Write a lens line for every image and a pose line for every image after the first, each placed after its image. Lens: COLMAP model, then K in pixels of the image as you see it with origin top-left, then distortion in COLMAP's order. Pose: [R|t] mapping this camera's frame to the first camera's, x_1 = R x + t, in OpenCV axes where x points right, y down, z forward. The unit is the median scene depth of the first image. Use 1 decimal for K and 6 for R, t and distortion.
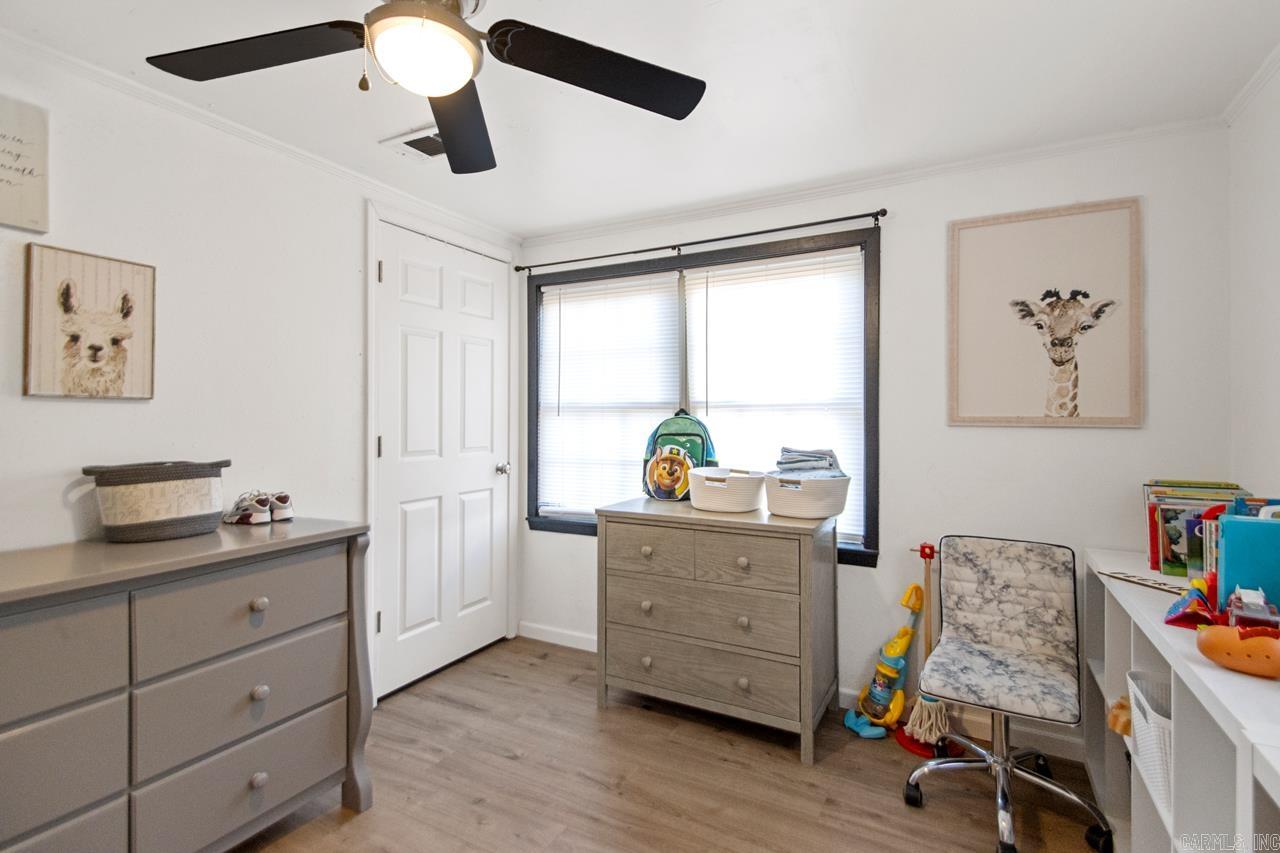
lens RADIAL K [[596.6, 0, 642.6], [0, 596.6, 414.1], [0, 0, 1]] dist [0.029810, -0.000057]
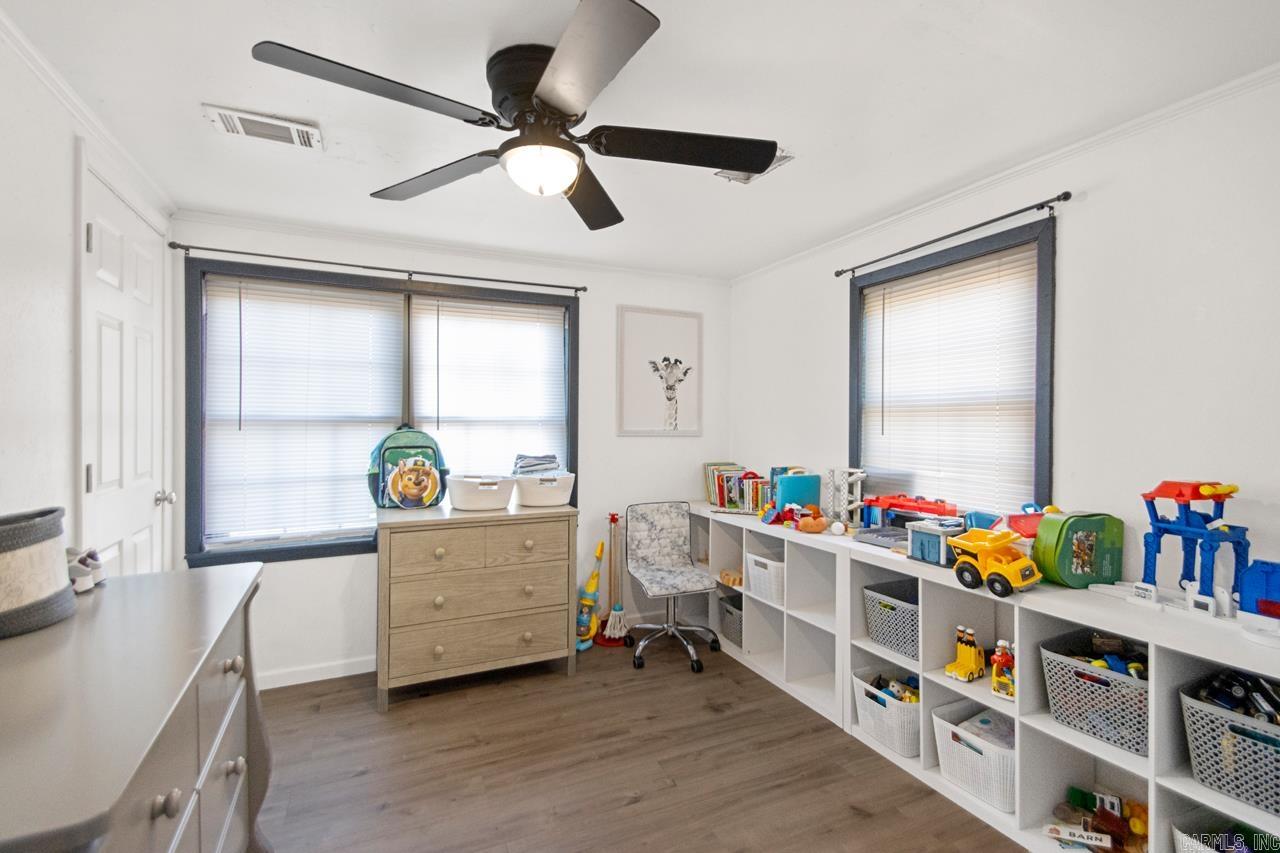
lens RADIAL K [[590.5, 0, 644.9], [0, 590.5, 425.7], [0, 0, 1]] dist [0.022584, -0.000344]
pose [[0.604791, -0.005516, 0.796365, -0.679941], [-0.008678, 0.999871, 0.013516, -0.029038], [-0.796337, -0.015086, 0.604666, 0.021696]]
